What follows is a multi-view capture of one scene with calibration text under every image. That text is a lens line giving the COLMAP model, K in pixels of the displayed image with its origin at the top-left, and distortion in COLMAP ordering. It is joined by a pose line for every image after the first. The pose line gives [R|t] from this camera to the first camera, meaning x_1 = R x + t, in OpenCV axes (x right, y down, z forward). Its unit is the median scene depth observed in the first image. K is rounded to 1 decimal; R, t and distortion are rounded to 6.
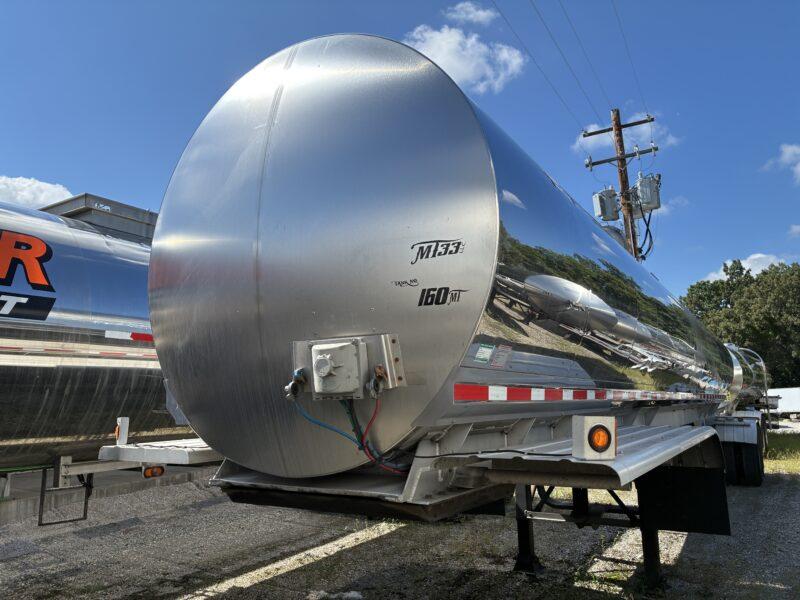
lens RADIAL K [[619.3, 0, 400.0], [0, 619.3, 300.0], [0, 0, 1]] dist [-0.002007, -0.001355]
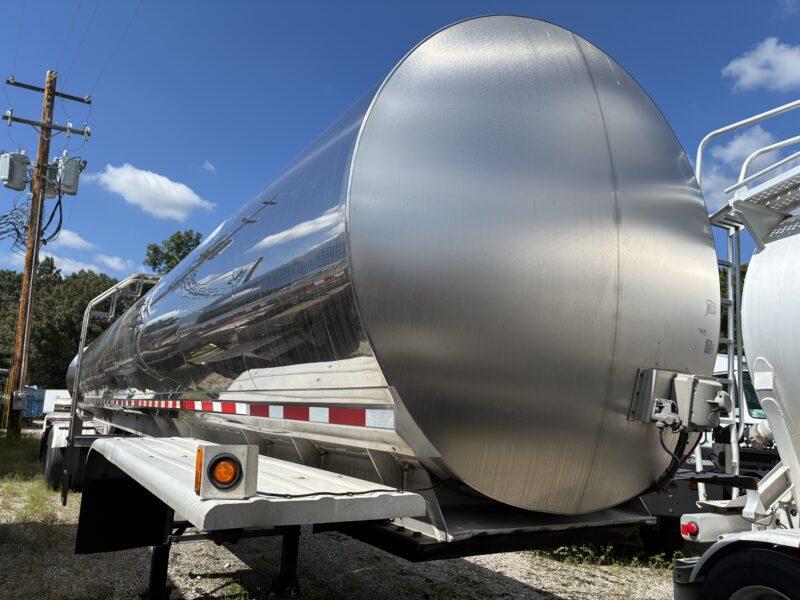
lens RADIAL K [[619.3, 0, 400.0], [0, 619.3, 300.0], [0, 0, 1]] dist [-0.002007, -0.001355]
pose [[0.466337, 0.180123, 0.866075, -0.127301], [-0.181570, 0.977695, -0.105571, 0.015009], [-0.865773, -0.108022, 0.488640, 0.101405]]
